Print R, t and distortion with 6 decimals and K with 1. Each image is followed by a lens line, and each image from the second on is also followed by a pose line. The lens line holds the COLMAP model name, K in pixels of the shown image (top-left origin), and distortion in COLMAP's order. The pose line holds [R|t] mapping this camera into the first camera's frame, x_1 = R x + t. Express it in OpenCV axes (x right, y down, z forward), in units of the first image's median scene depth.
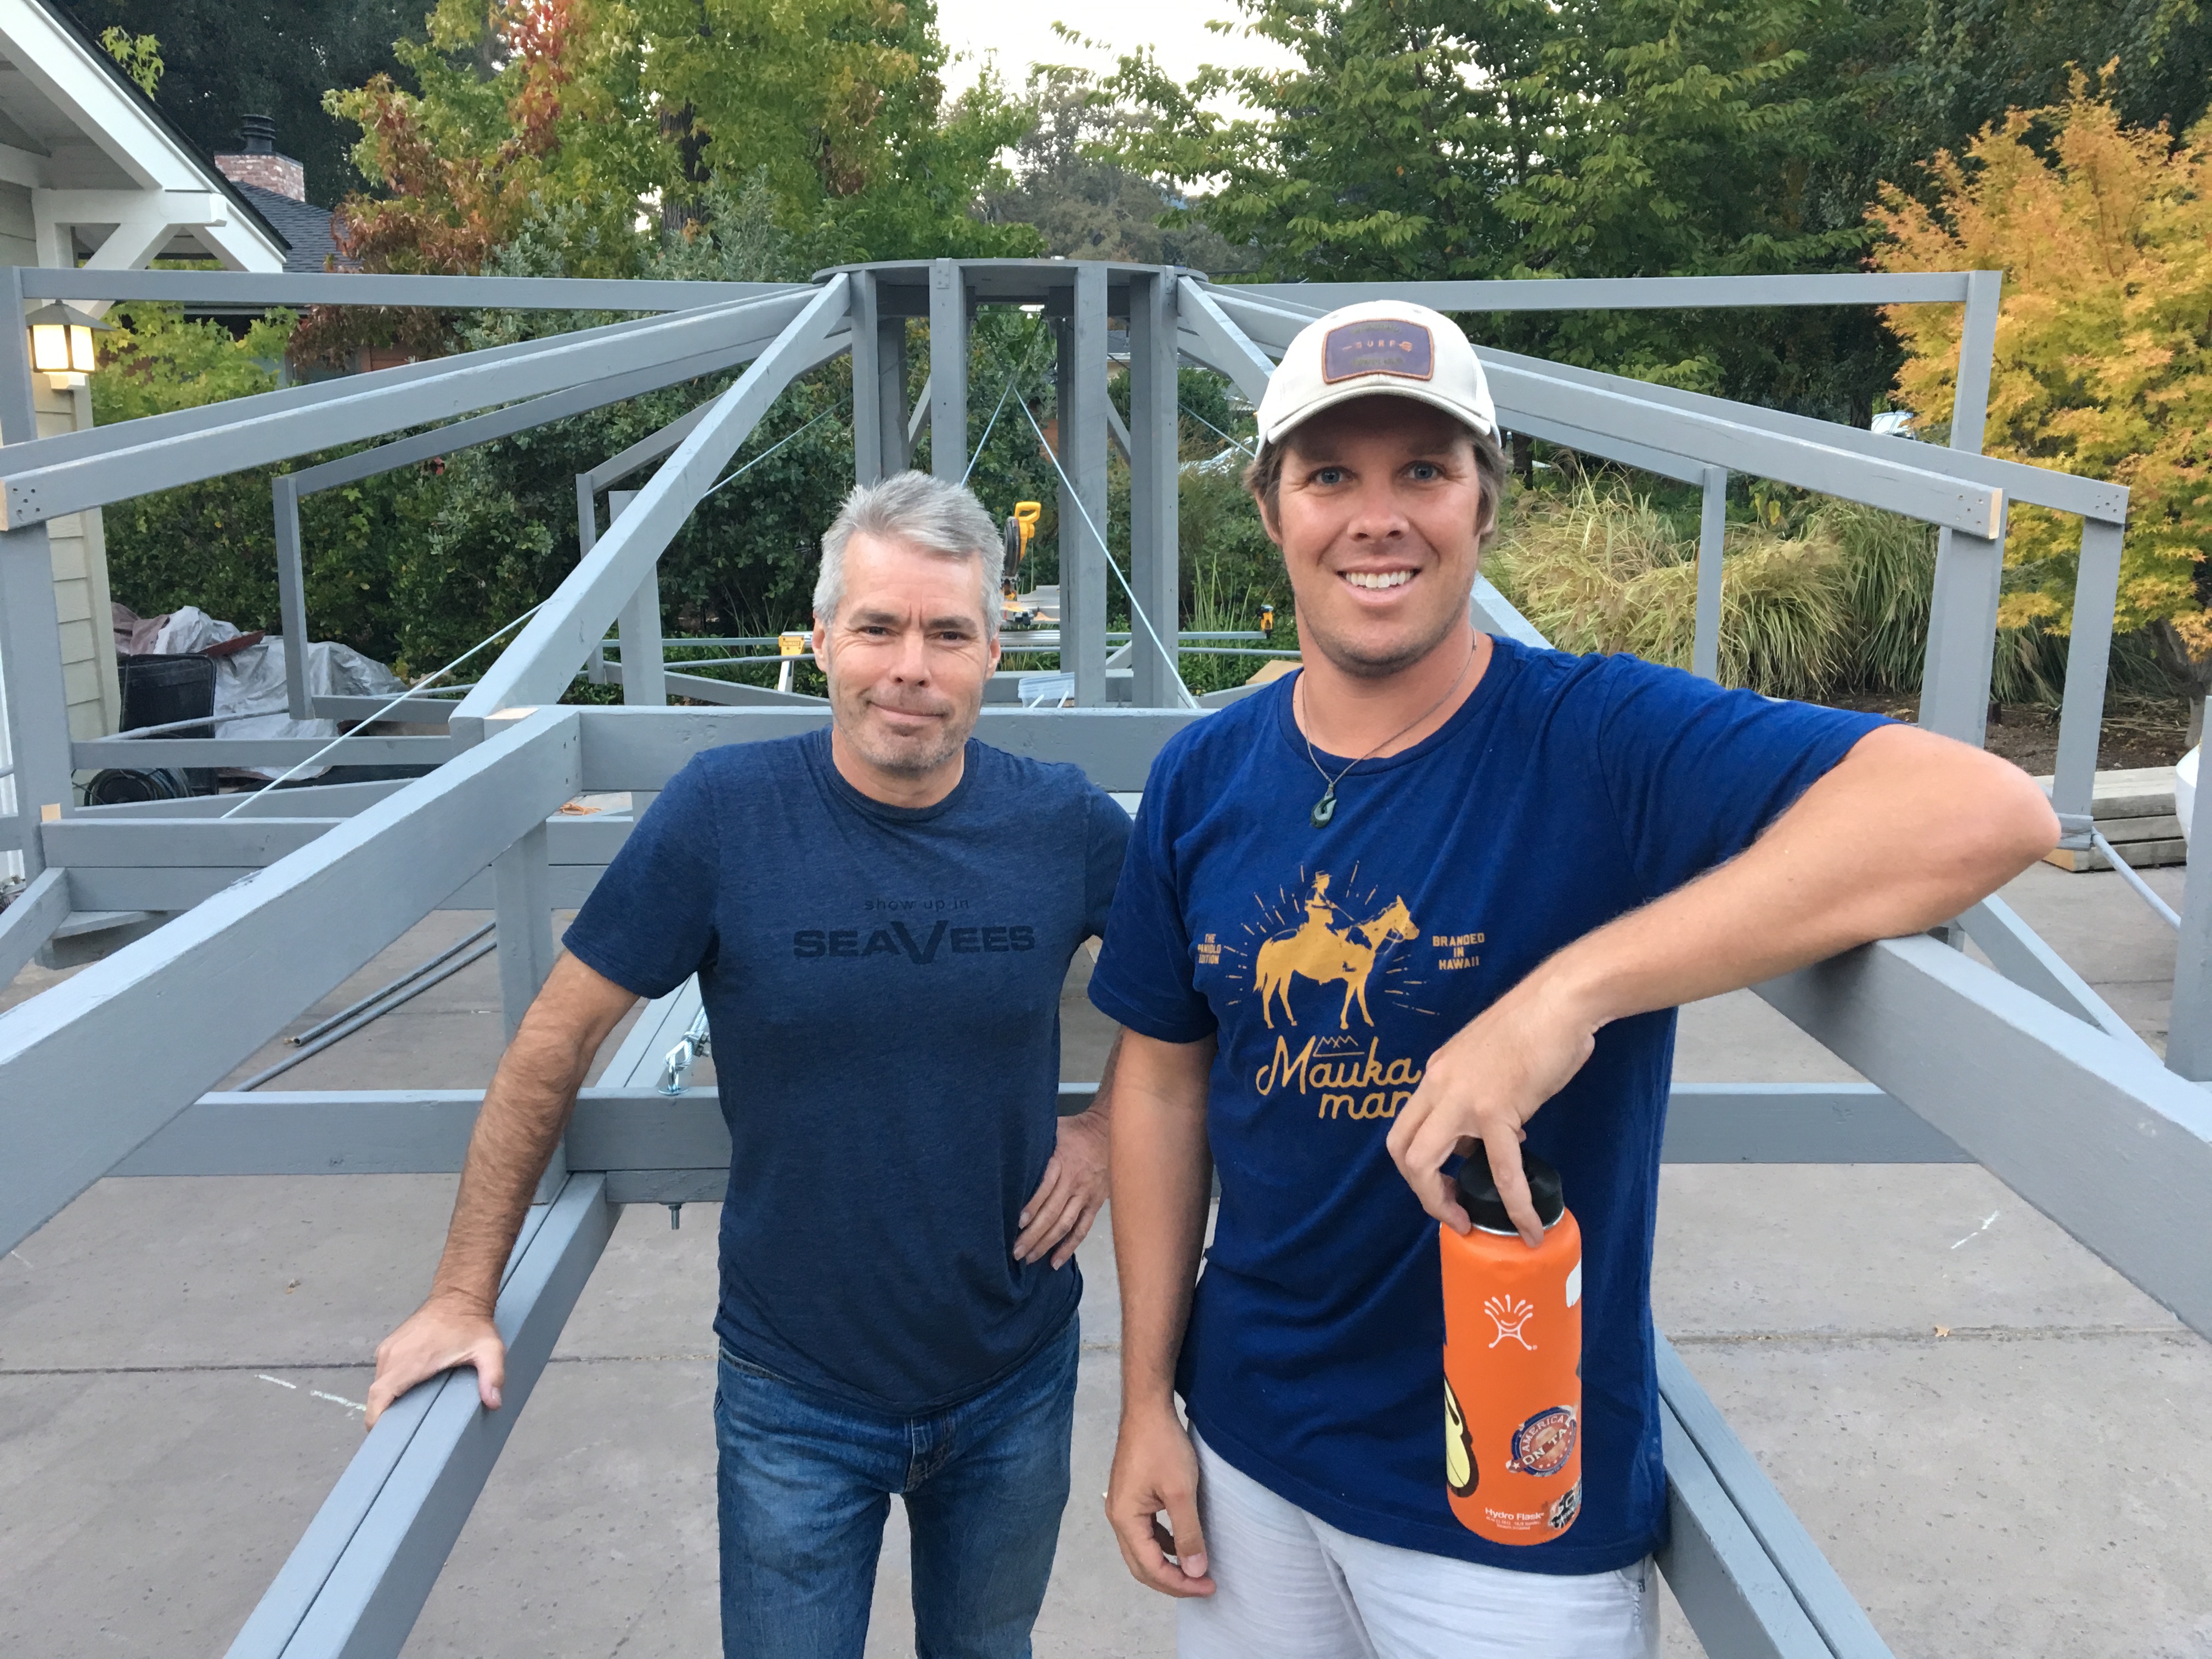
lens RADIAL K [[1914.5, 0, 1103.8], [0, 1914.5, 829.2], [0, 0, 1]] dist [0.037073, -0.054355]
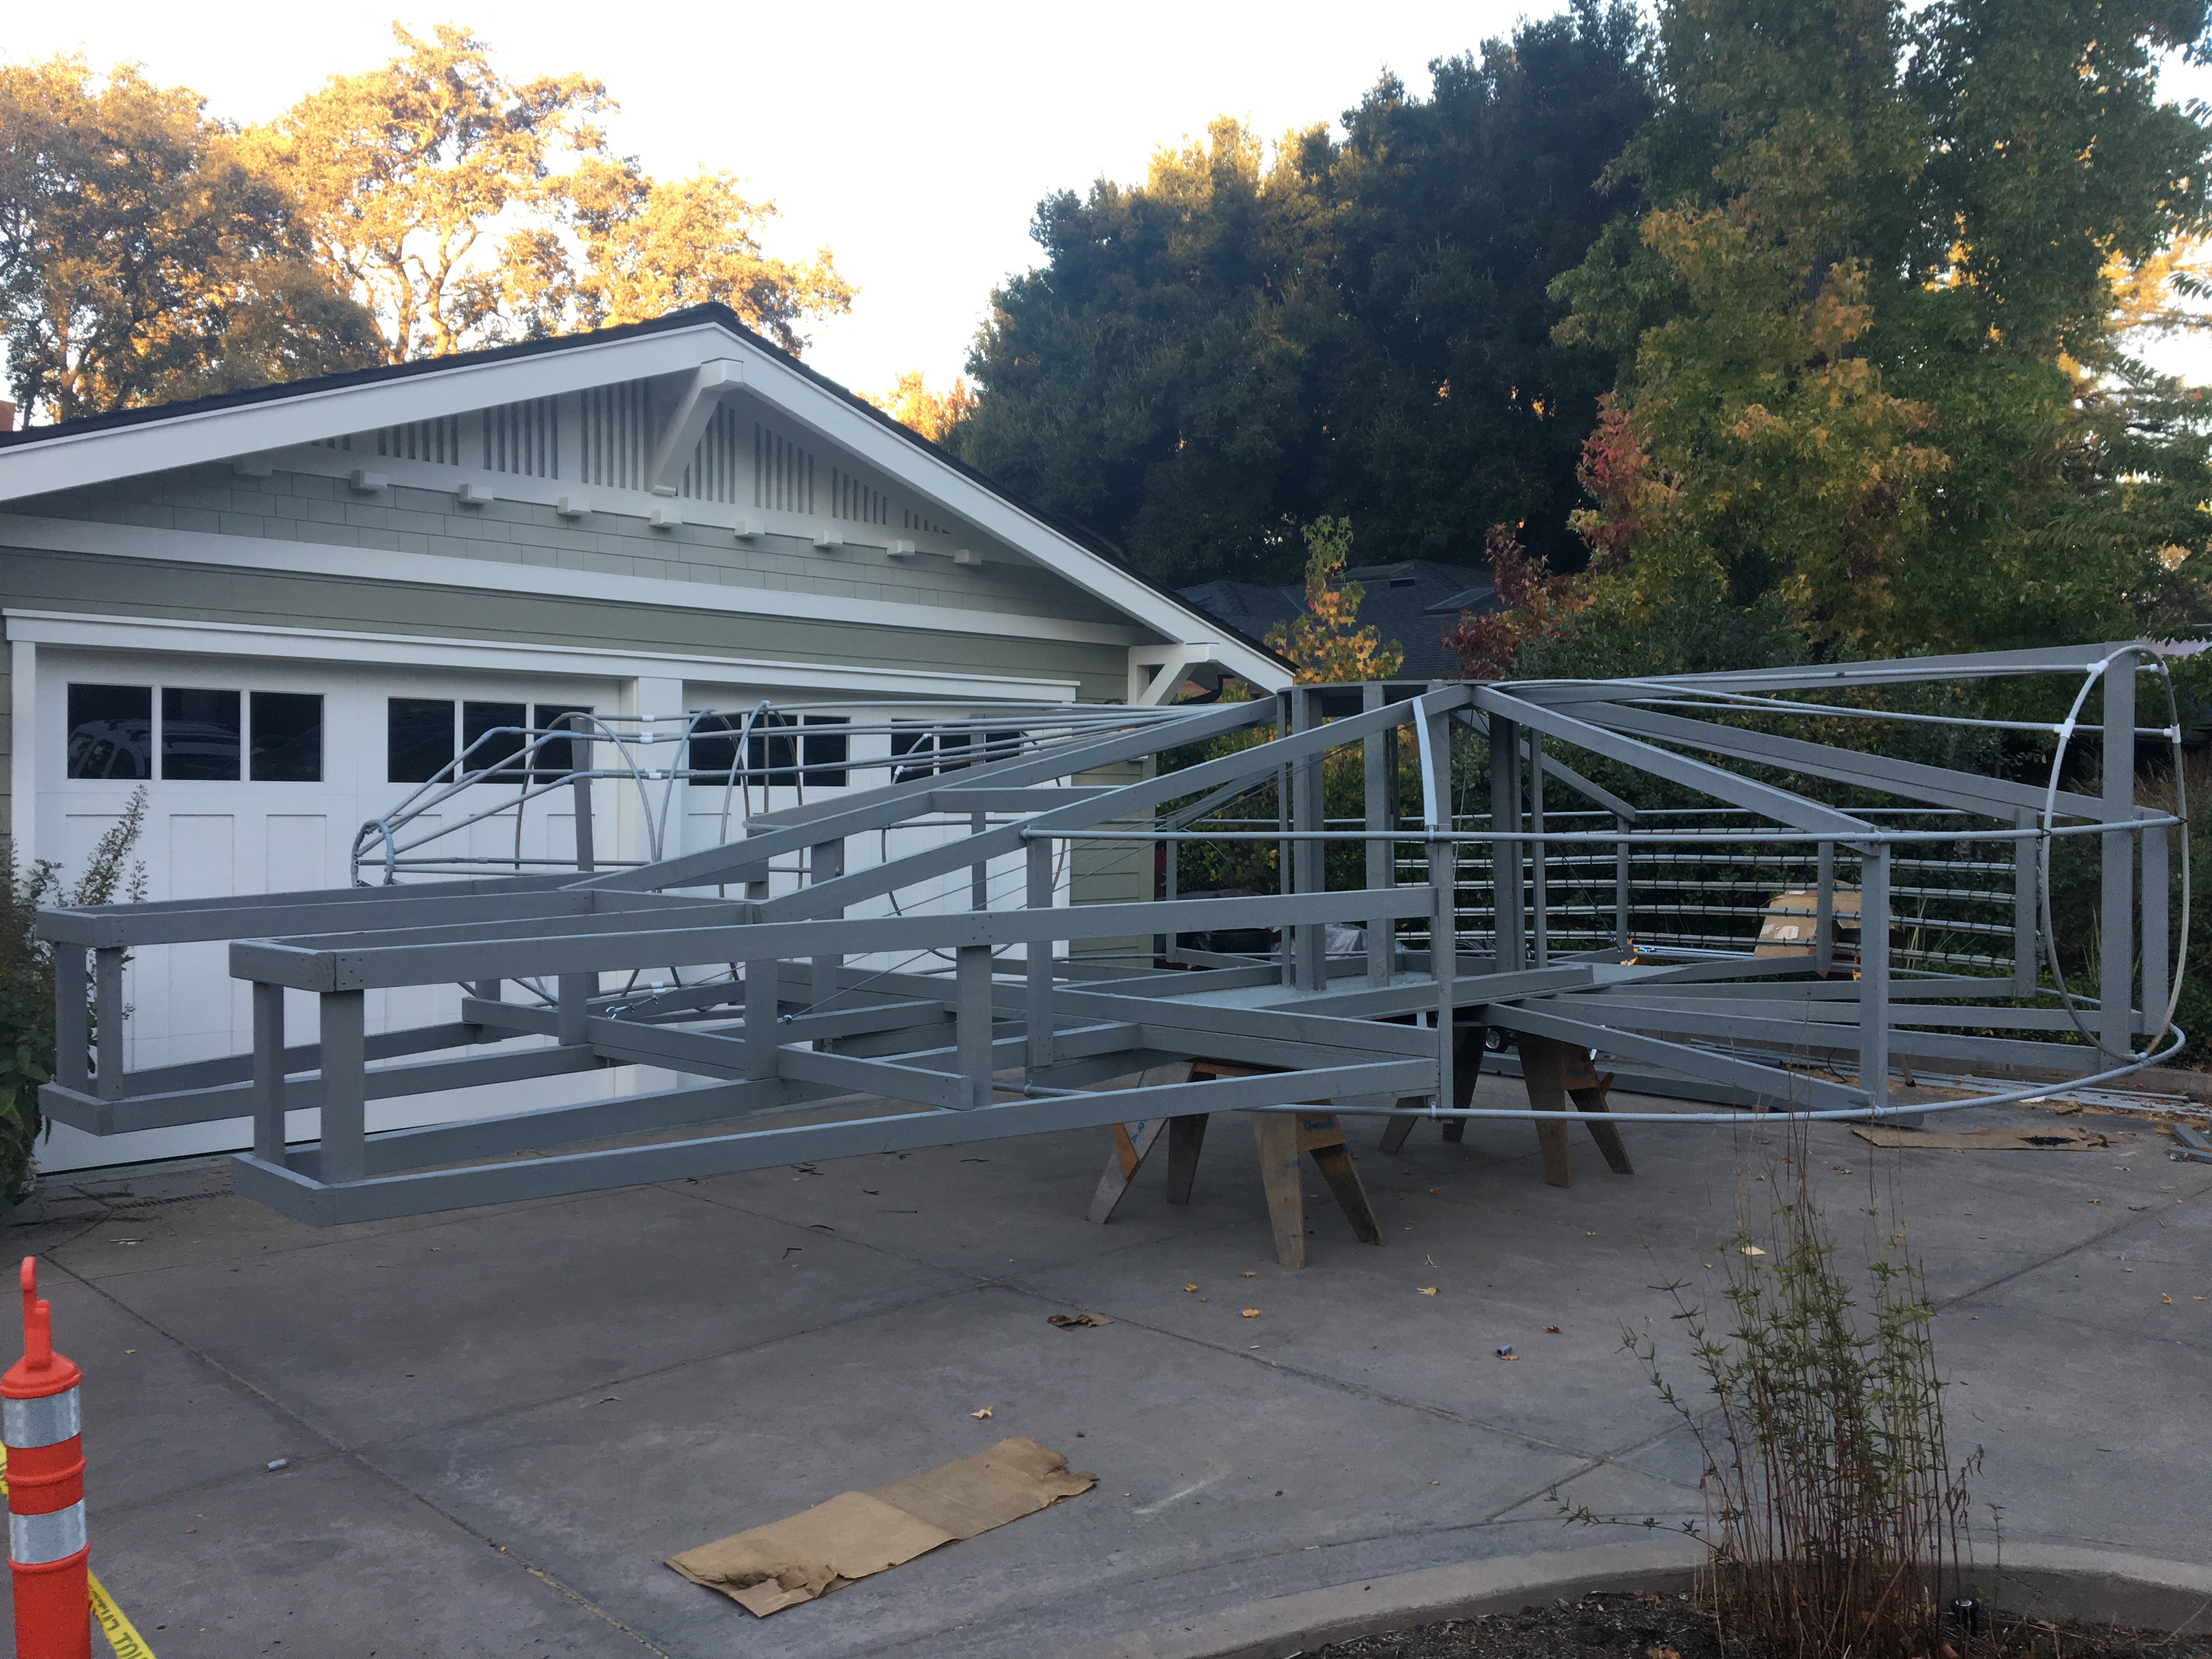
lens RADIAL K [[1914.5, 0, 1126.4], [0, 1914.5, 825.5], [0, 0, 1]] dist [0.037073, -0.054355]
pose [[0.696912, 0.034392, -0.716331, 1.361226], [-0.147452, 0.984380, -0.096193, -0.017878], [0.701834, 0.172663, 0.691098, -0.327846]]
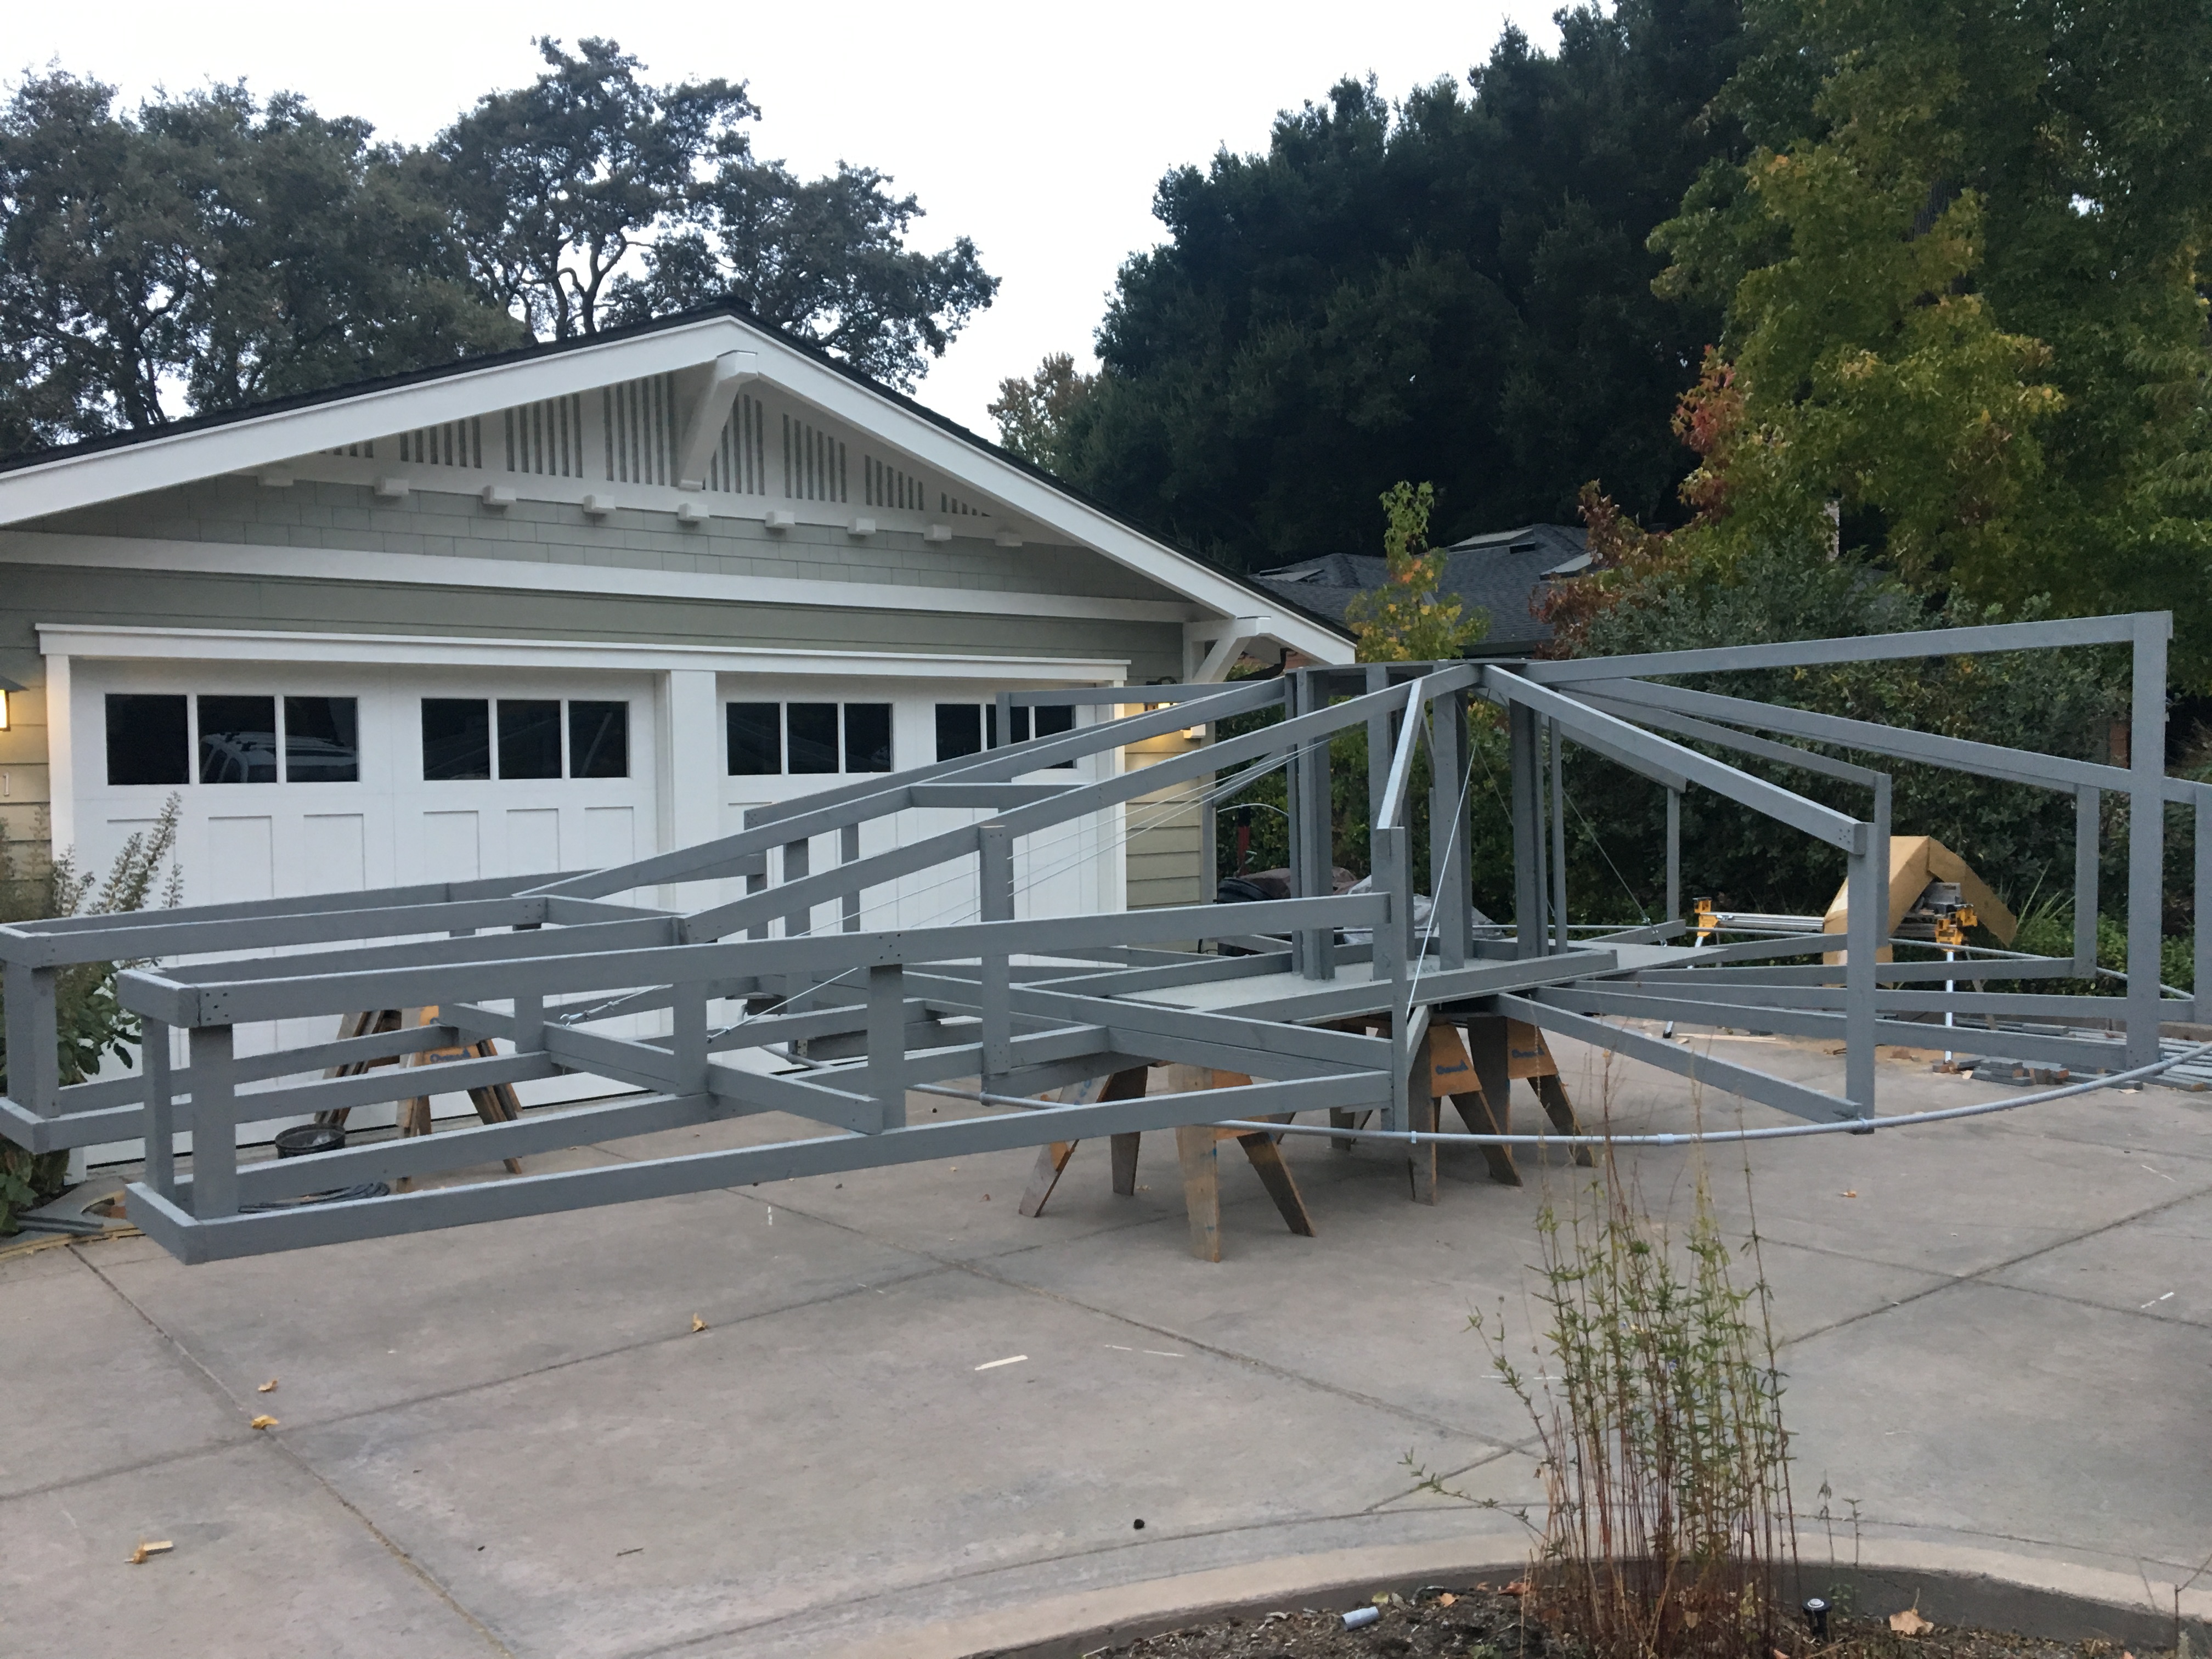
lens RADIAL K [[1914.5, 0, 1119.4], [0, 1914.5, 829.9], [0, 0, 1]] dist [0.037073, -0.054355]
pose [[0.628908, 0.025632, -0.777057, 1.480653], [-0.128845, 0.989073, -0.071655, -0.046115], [0.766730, 0.145184, 0.625338, -0.151258]]
